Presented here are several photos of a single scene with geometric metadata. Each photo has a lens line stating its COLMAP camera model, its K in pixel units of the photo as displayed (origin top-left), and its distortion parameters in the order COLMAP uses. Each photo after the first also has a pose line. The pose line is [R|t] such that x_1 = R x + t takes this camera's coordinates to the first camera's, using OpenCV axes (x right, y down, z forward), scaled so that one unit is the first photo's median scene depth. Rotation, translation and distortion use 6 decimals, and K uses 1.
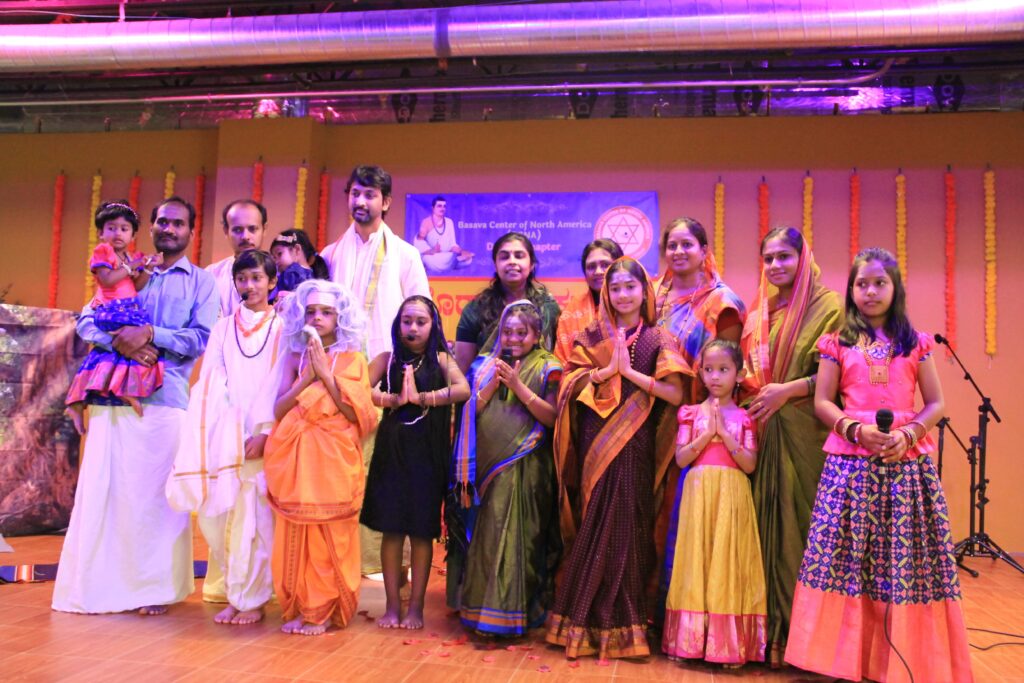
lens RADIAL K [[997.9, 0, 506.5], [0, 997.9, 337.0], [0, 0, 1]] dist [-0.066671, 0.000000]
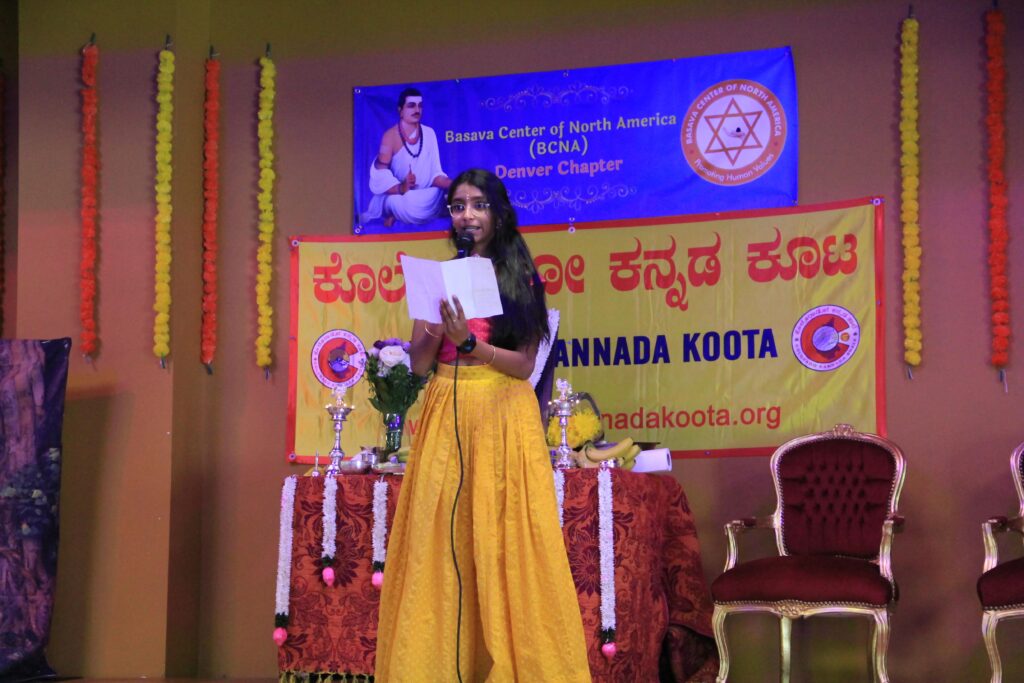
lens RADIAL K [[2226.2, 0, 512.3], [0, 2226.2, 355.0], [0, 0, 1]] dist [0.397168, 0.000000]
pose [[0.982719, -0.052352, -0.177544, 0.207704], [0.047277, 0.998346, -0.032698, 0.052344], [0.178962, 0.023739, 0.983570, -0.219570]]
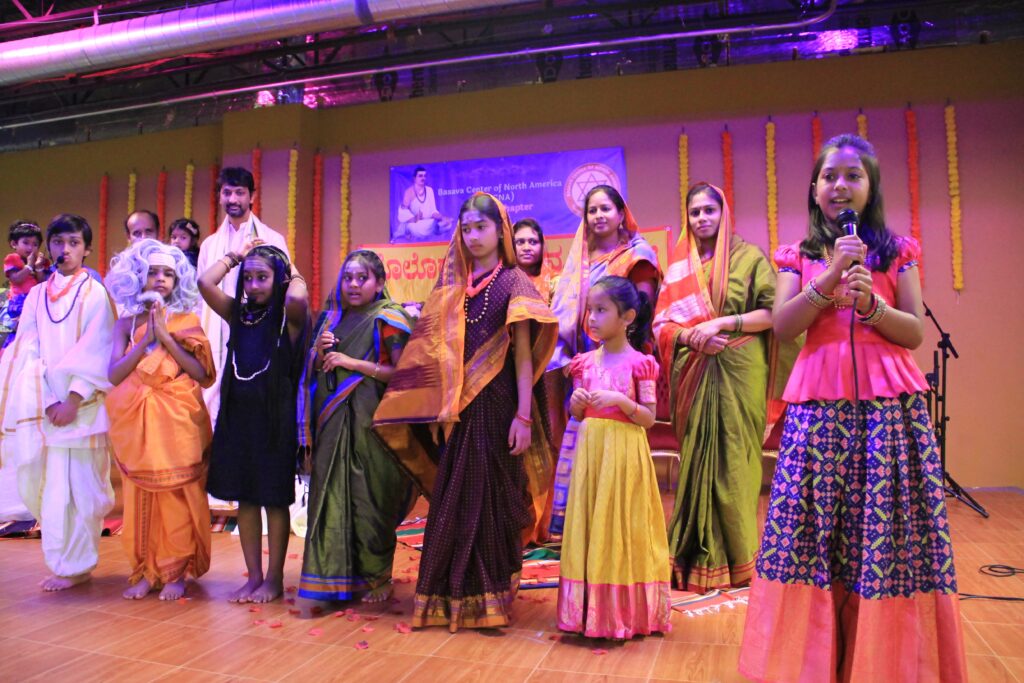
lens RADIAL K [[847.6, 0, 508.9], [0, 847.6, 340.1], [0, 0, 1]] dist [-0.178760, 0.107507]
pose [[0.992142, -0.044769, -0.116834, 0.125376], [0.049356, 0.998108, 0.036667, 0.014651], [0.114971, -0.042145, 0.992474, 0.123619]]
